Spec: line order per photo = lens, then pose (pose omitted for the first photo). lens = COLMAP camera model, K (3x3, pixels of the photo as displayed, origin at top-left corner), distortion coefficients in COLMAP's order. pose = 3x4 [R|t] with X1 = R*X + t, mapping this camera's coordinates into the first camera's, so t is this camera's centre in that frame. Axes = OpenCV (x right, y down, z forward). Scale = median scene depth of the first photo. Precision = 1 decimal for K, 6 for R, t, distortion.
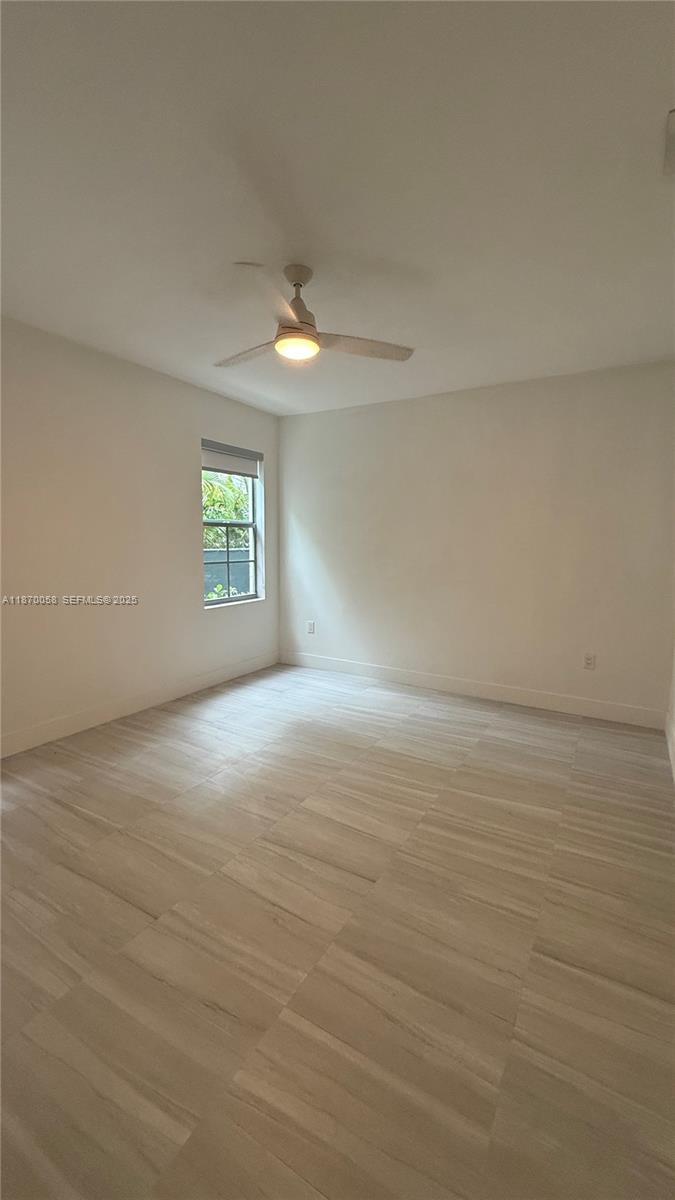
lens RADIAL K [[485.3, 0, 336.9], [0, 485.3, 601.2], [0, 0, 1]] dist [-0.002279, 0.000242]
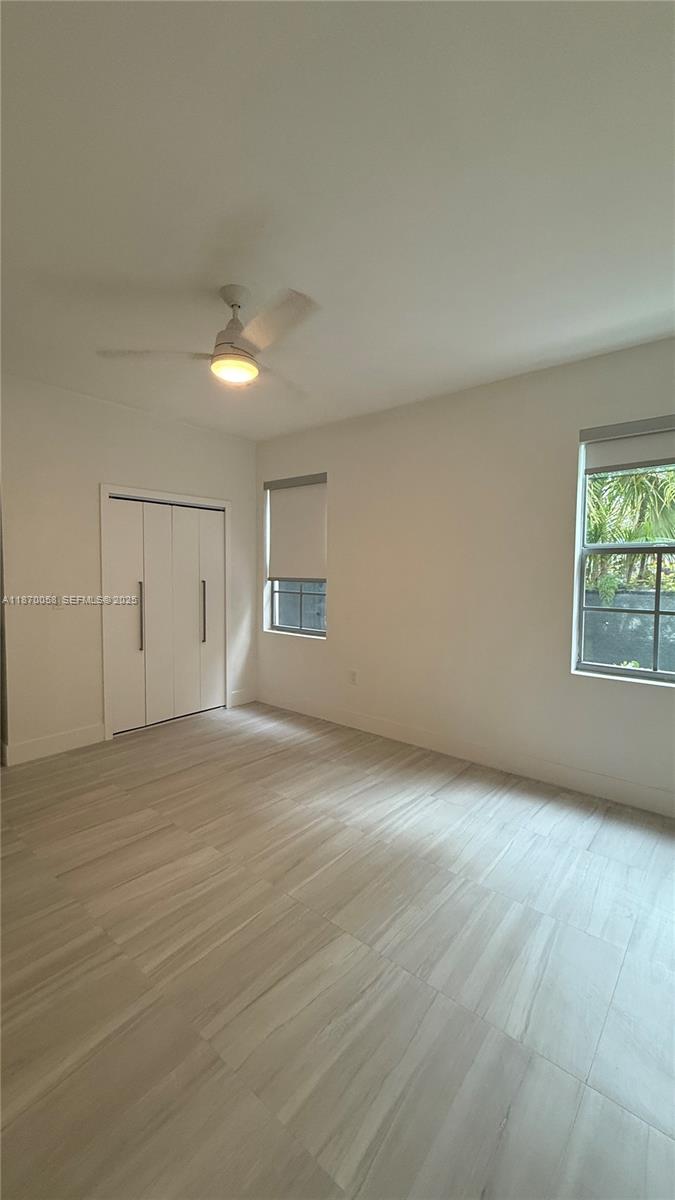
lens RADIAL K [[485.3, 0, 336.9], [0, 485.3, 601.2], [0, 0, 1]] dist [-0.002279, 0.000242]
pose [[-0.173259, 0.052015, -0.983502, 0.665515], [-0.135003, 0.987924, 0.076032, -0.134518], [0.975580, 0.145949, -0.164144, 1.123489]]
